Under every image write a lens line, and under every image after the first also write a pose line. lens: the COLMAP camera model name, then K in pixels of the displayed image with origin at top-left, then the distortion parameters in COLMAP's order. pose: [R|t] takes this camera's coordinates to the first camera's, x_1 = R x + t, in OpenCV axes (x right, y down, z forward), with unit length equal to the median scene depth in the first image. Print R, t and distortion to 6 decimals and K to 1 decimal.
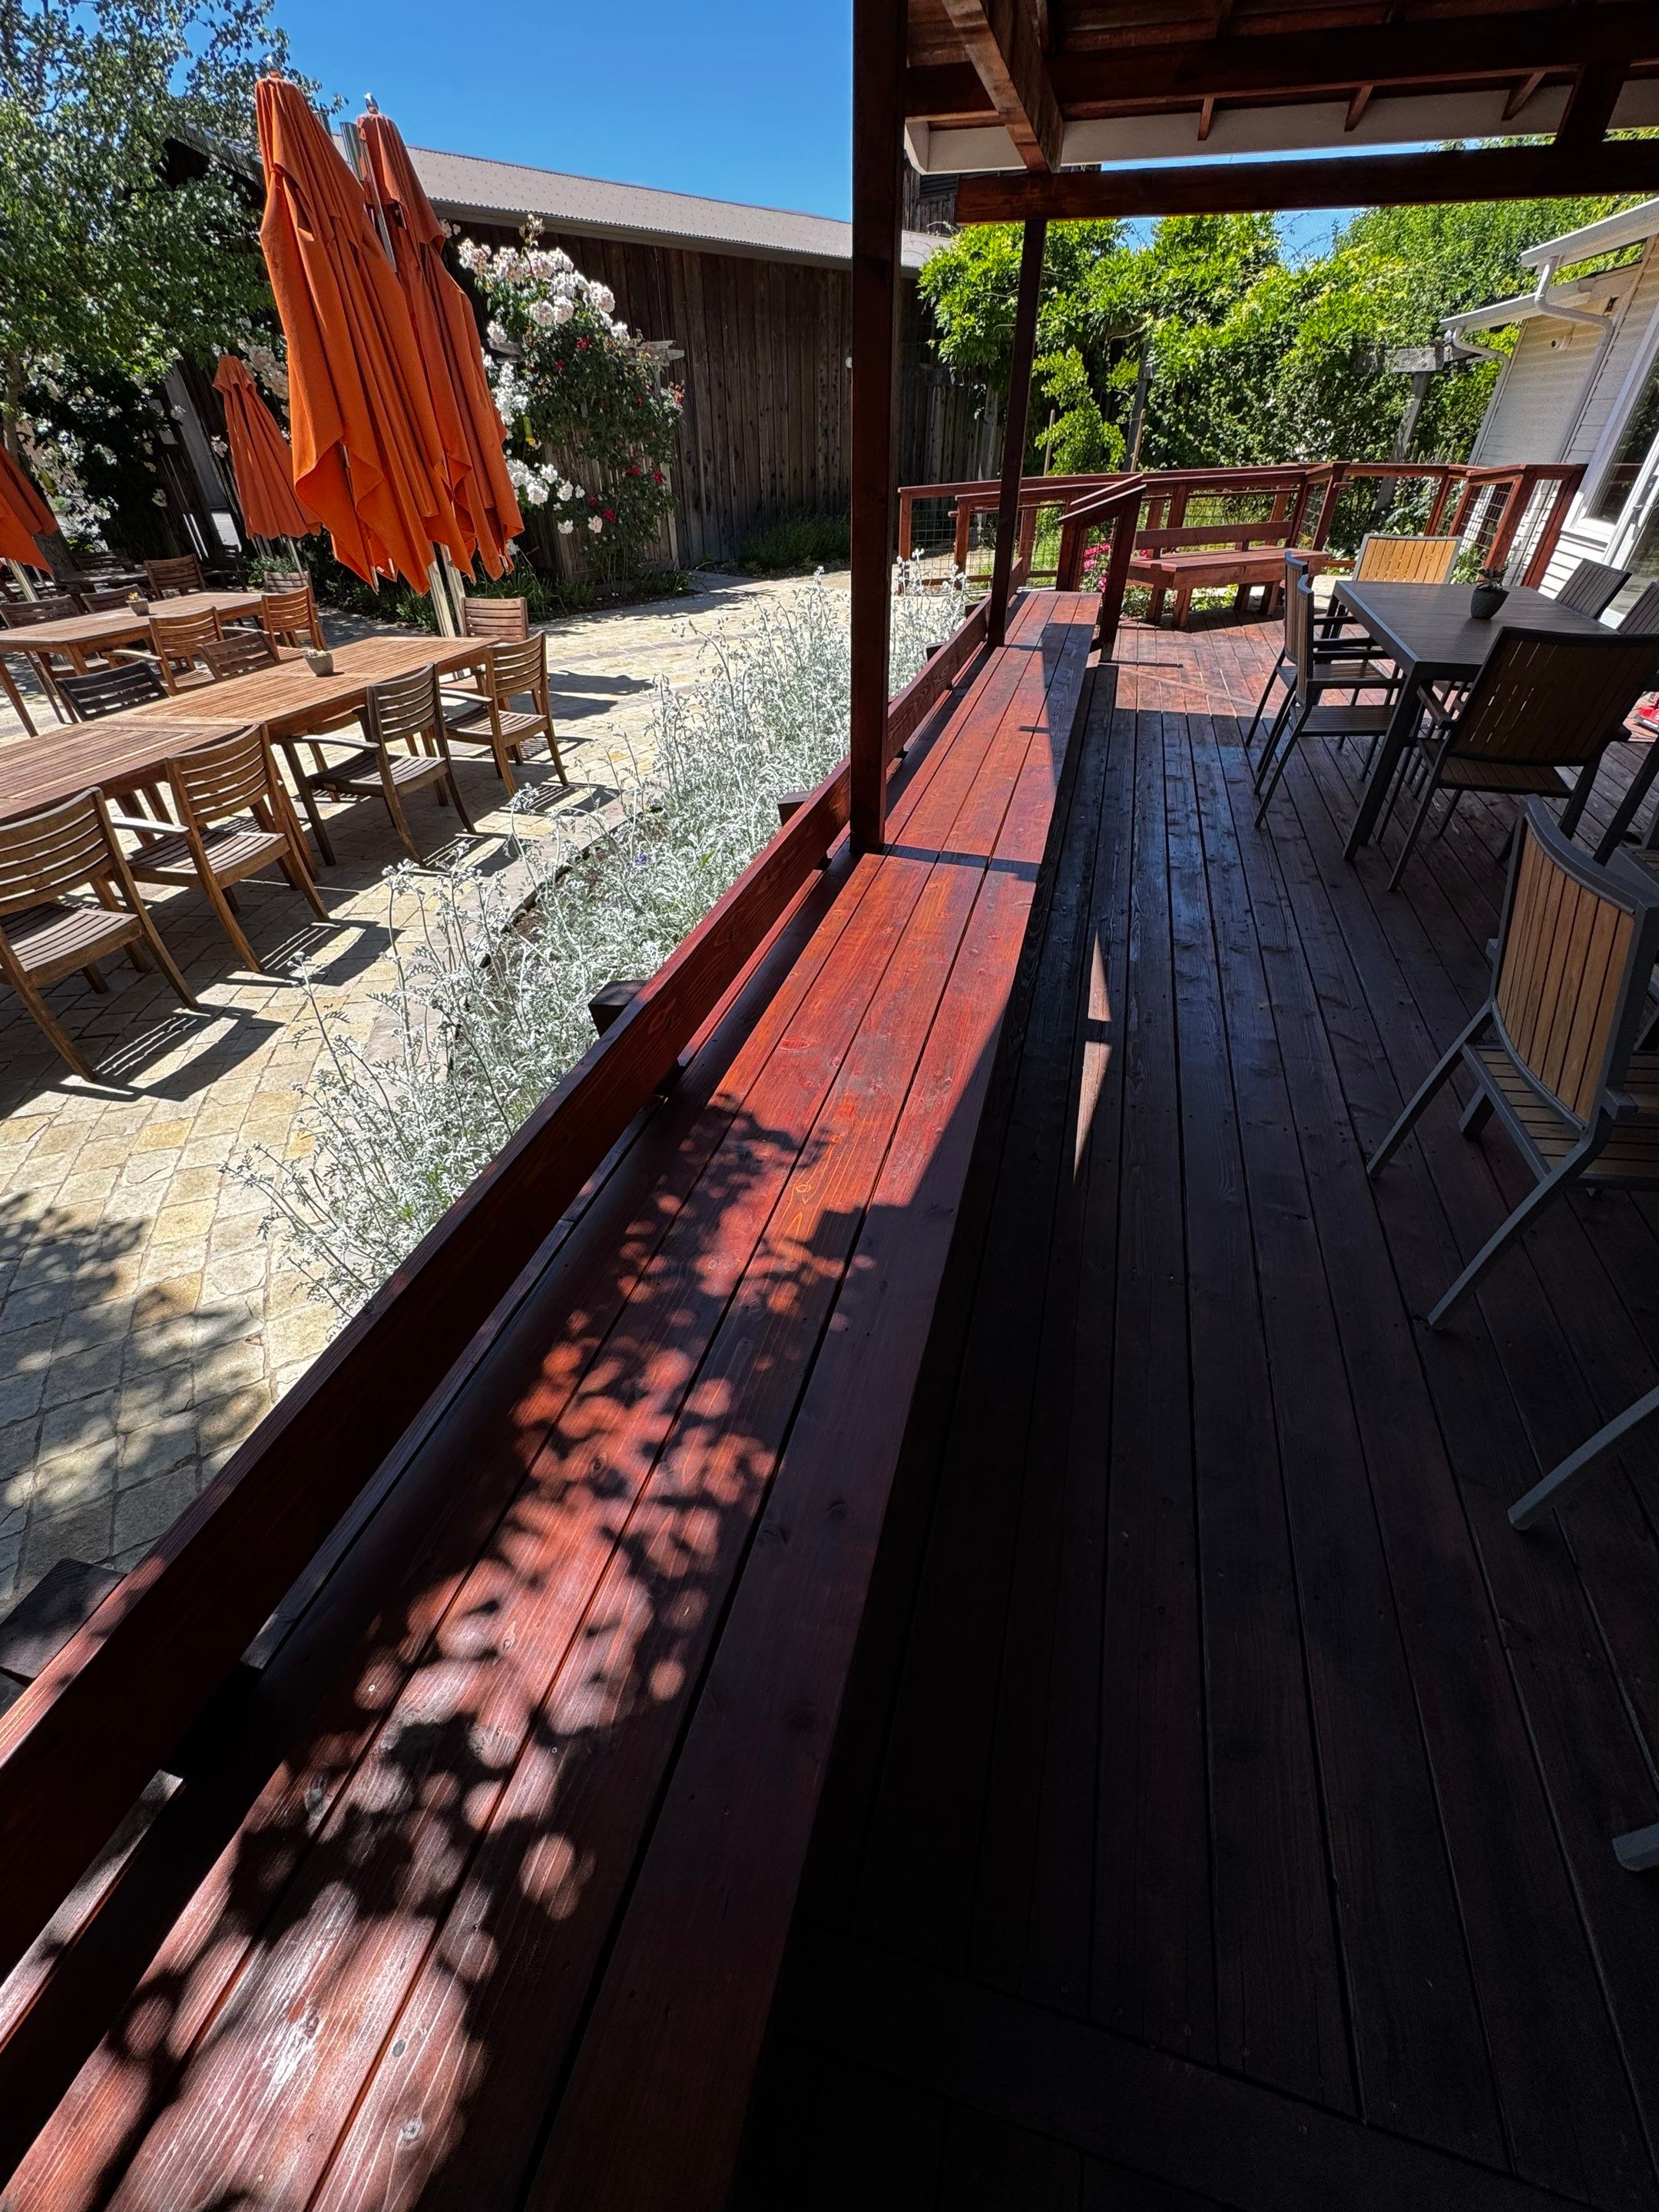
lens RADIAL K [[881.2, 0, 829.5], [0, 881.2, 1106.0], [0, 0, 1]] dist [-0.003073, -0.000160]
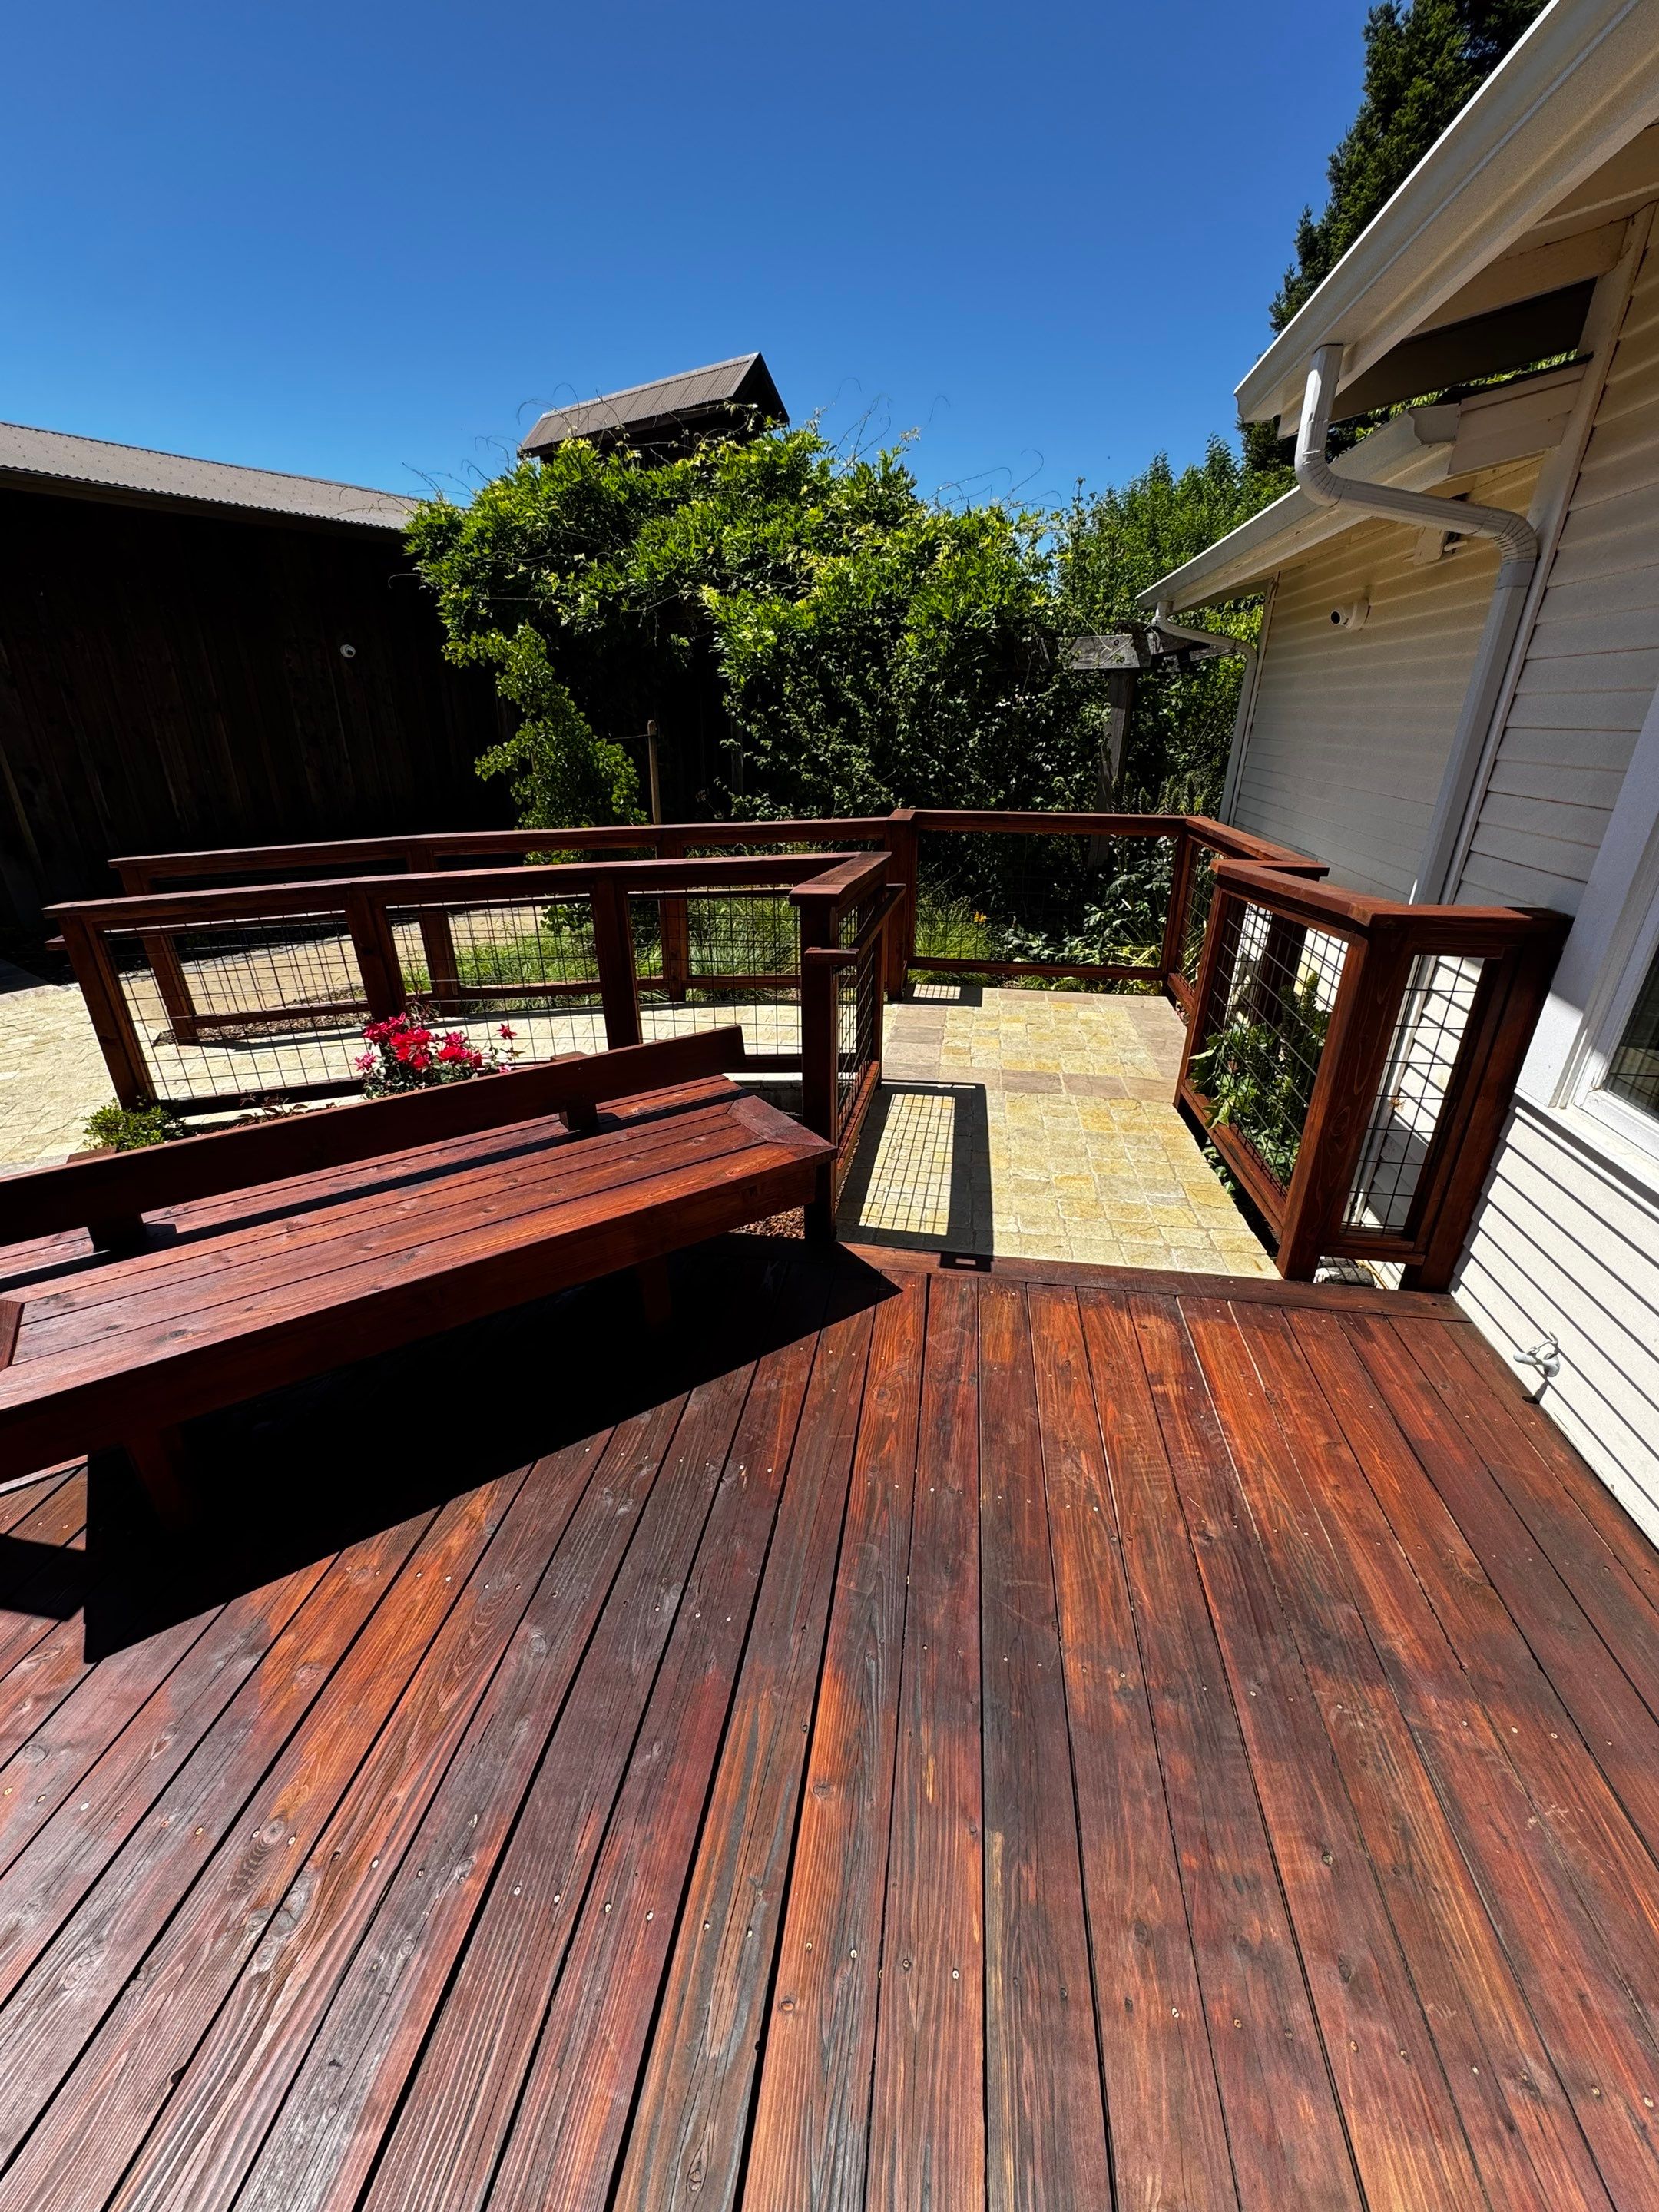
lens RADIAL K [[890.1, 0, 829.5], [0, 890.1, 1106.0], [0, 0, 1]] dist [0.000076, 0.000434]
pose [[0.991727, -0.041737, 0.121387, 0.391132], [0.069925, 0.968692, -0.238215, -0.417538], [-0.107644, 0.244732, 0.963597, 0.509341]]
